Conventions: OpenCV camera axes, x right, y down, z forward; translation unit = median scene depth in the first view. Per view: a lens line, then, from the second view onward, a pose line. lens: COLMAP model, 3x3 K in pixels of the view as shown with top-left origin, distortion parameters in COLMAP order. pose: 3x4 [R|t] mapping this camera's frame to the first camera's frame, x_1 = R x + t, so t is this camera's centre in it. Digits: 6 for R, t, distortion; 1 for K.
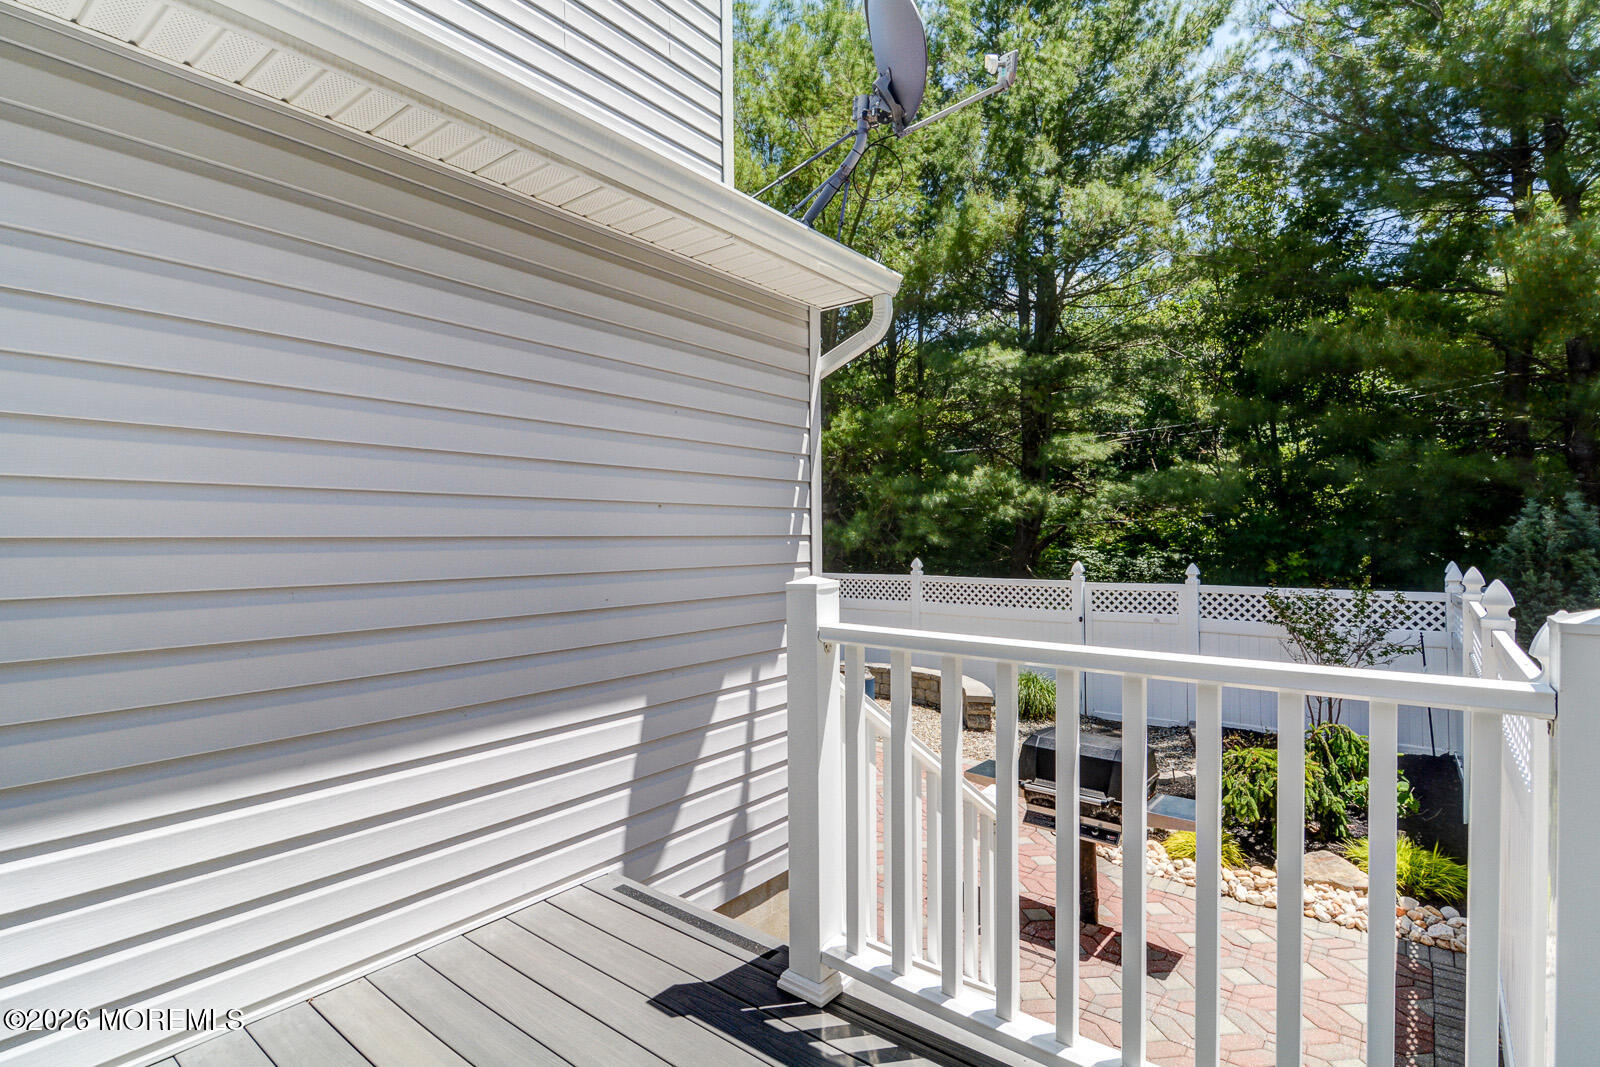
lens RADIAL K [[777.5, 0, 797.8], [0, 777.5, 532.4], [0, 0, 1]] dist [-0.003058, -0.003355]
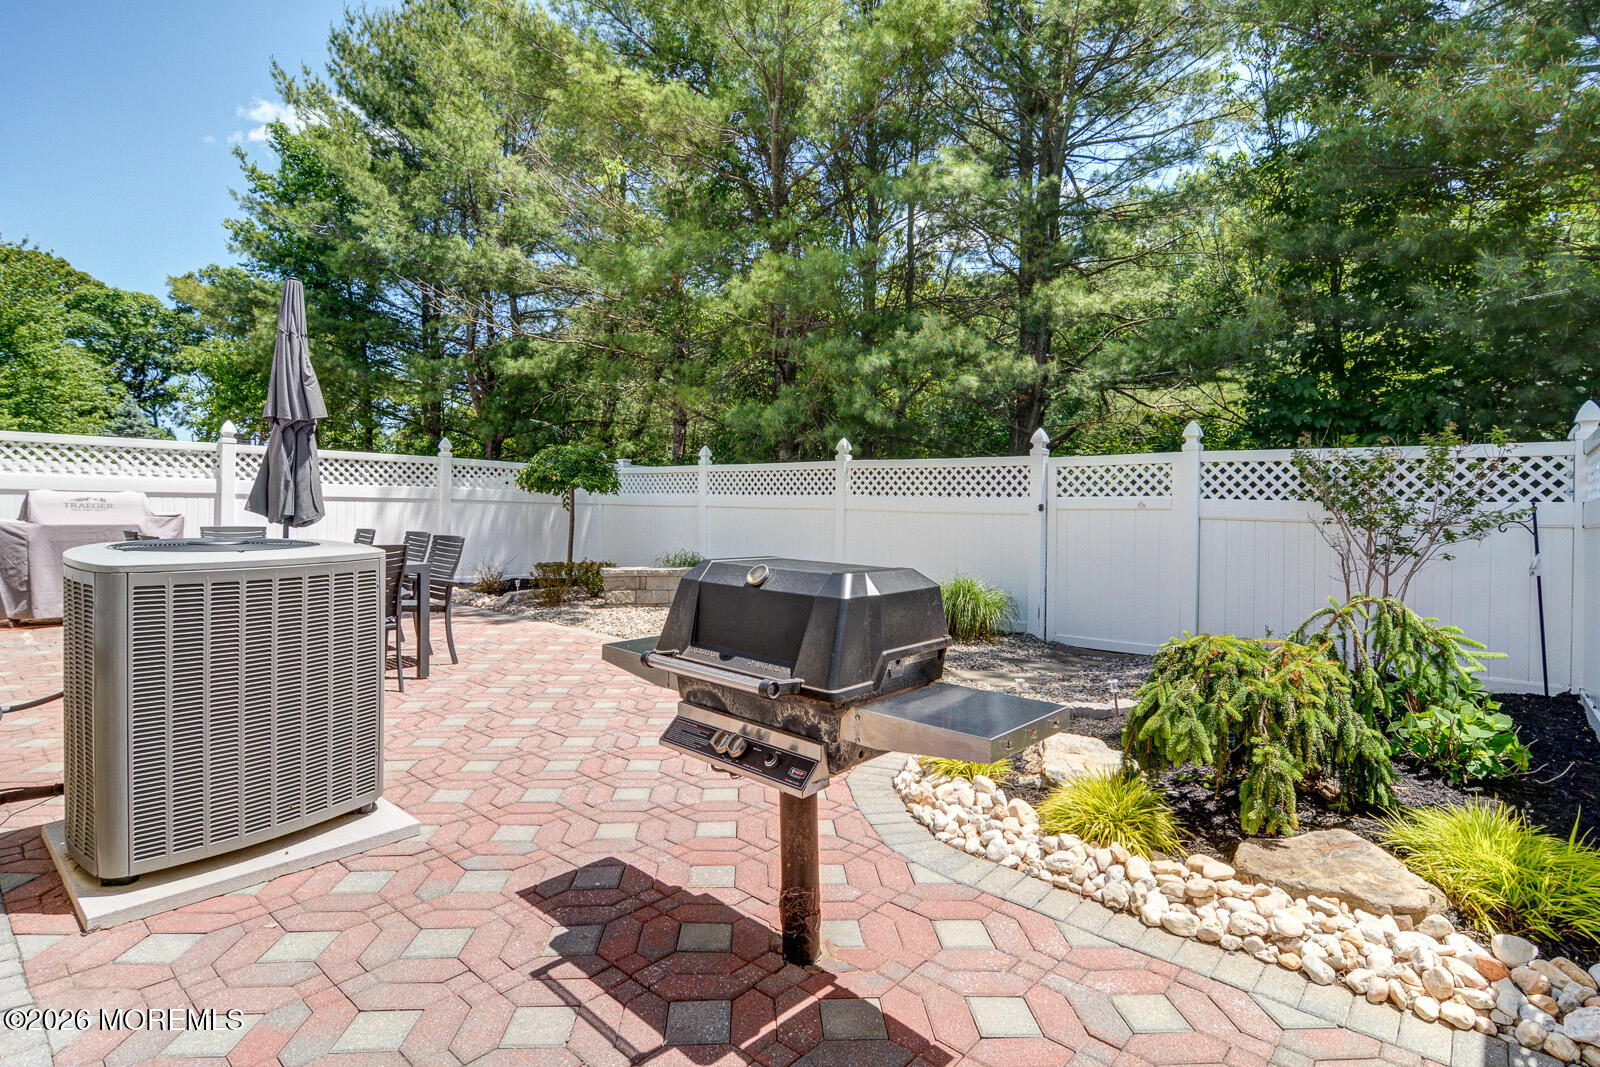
lens RADIAL K [[777.5, 0, 831.9], [0, 777.5, 522.8], [0, 0, 1]] dist [-0.003058, -0.003355]
pose [[0.998876, 0.020507, -0.042731, 0.351117], [-0.019483, 0.999516, 0.024241, 0.196798], [0.043208, -0.023381, 0.998792, 0.465710]]
